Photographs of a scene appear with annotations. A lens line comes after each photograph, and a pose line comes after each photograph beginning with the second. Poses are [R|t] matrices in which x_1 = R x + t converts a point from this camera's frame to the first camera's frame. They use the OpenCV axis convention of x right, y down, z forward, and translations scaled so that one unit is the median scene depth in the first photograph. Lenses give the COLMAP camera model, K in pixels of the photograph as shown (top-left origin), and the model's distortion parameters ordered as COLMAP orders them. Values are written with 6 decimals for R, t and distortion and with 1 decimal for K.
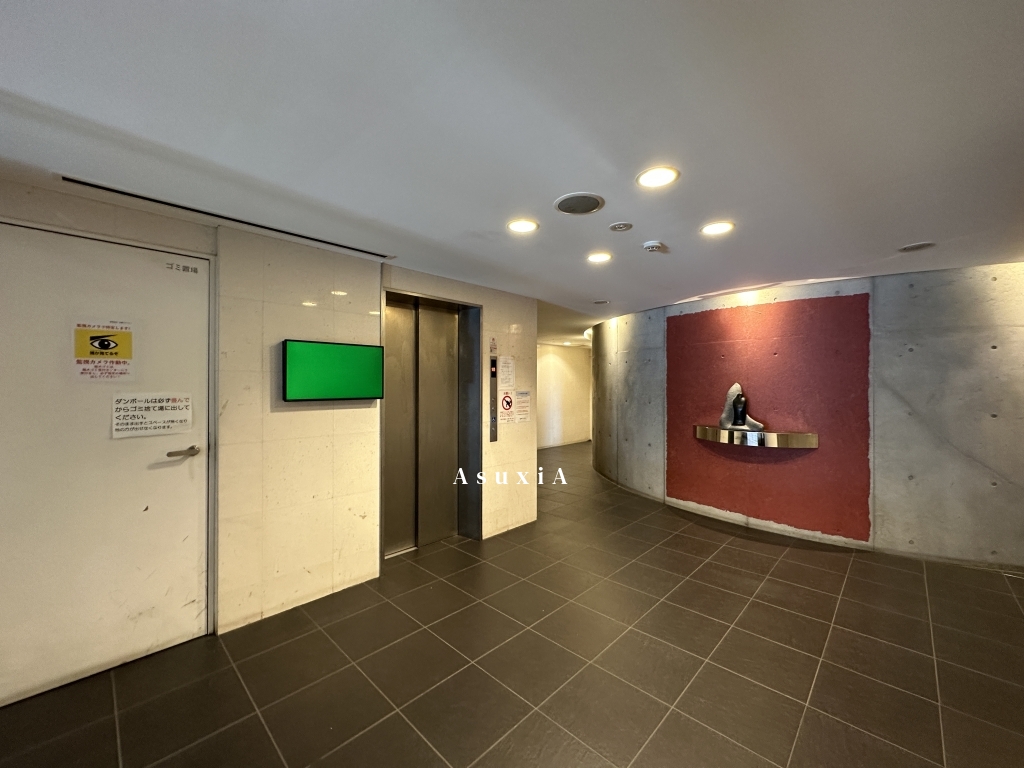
lens RADIAL K [[410.9, 0, 512.0], [0, 410.9, 384.0], [0, 0, 1]] dist [-0.003262, 0.000148]
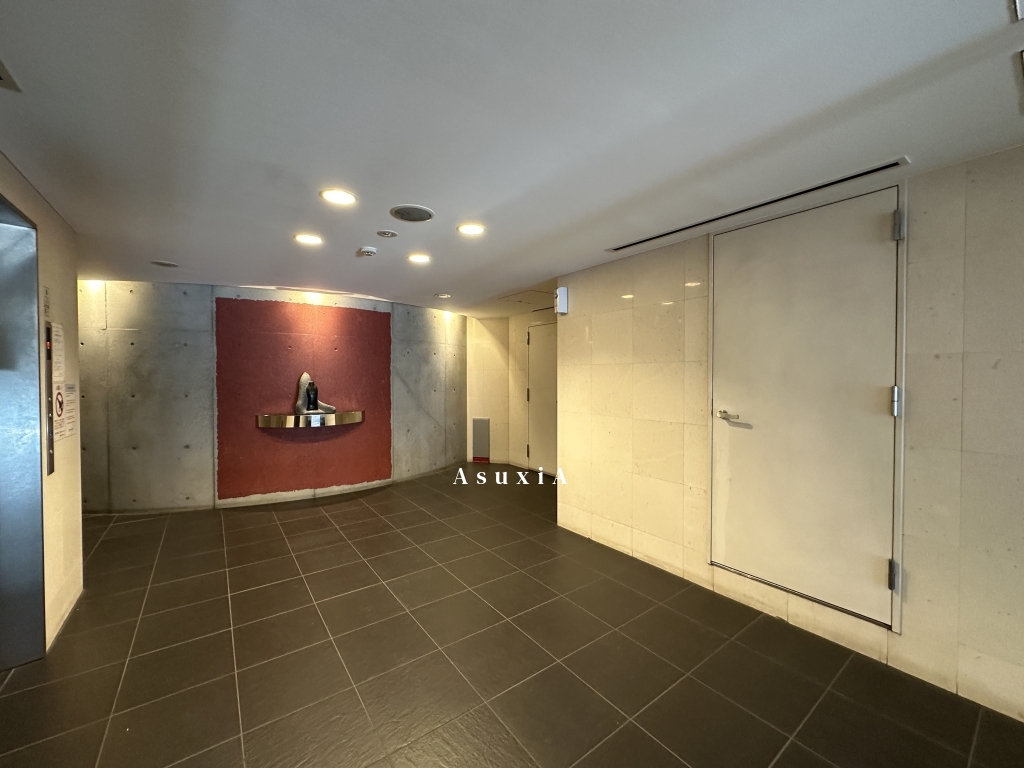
lens RADIAL K [[410.9, 0, 512.0], [0, 410.9, 384.0], [0, 0, 1]] dist [-0.003262, 0.000148]
pose [[0.165832, -0.021805, 0.985913, -0.473535], [0.001362, 0.999760, 0.021882, 0.005482], [-0.986153, -0.002286, 0.165822, 0.273855]]
